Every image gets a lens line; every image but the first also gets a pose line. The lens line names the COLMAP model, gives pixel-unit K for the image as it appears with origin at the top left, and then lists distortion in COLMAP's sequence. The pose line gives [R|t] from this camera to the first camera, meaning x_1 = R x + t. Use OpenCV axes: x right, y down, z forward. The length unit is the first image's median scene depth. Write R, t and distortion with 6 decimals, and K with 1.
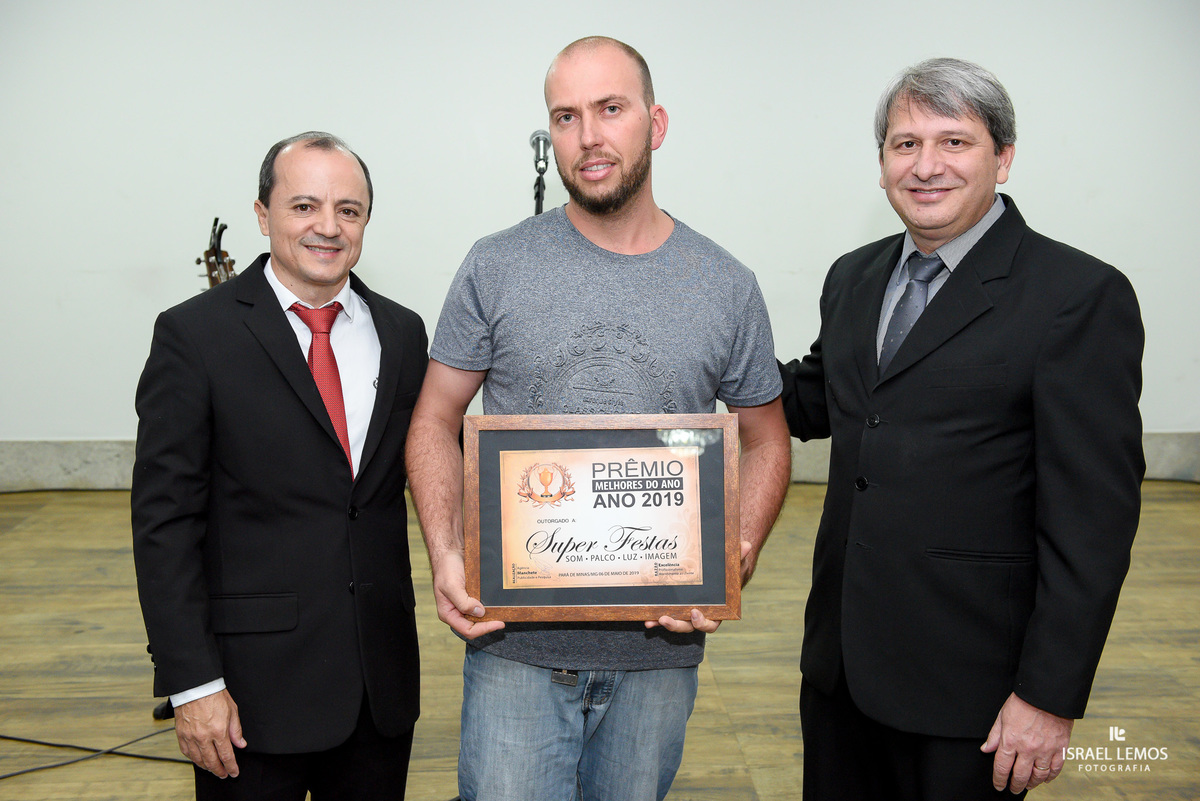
lens RADIAL K [[1346.5, 0, 600.0], [0, 1346.5, 400.5], [0, 0, 1]] dist [0.083822, -0.005037]
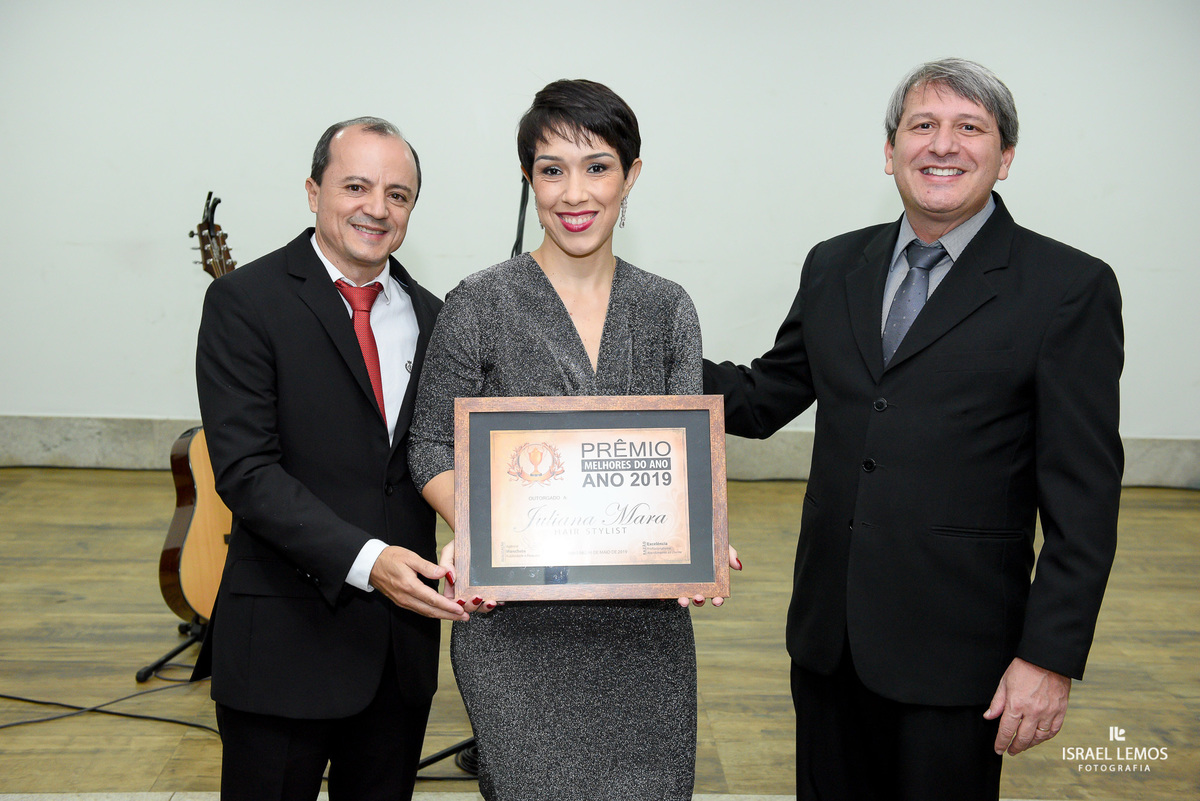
lens RADIAL K [[1482.6, 0, 599.3], [0, 1482.6, 402.8], [0, 0, 1]] dist [0.121354, -0.016699]
pose [[0.999584, 0.026574, -0.011188, 0.022267], [-0.026584, 0.999646, -0.000674, 0.014528], [0.011166, 0.000971, 0.999937, -0.105365]]
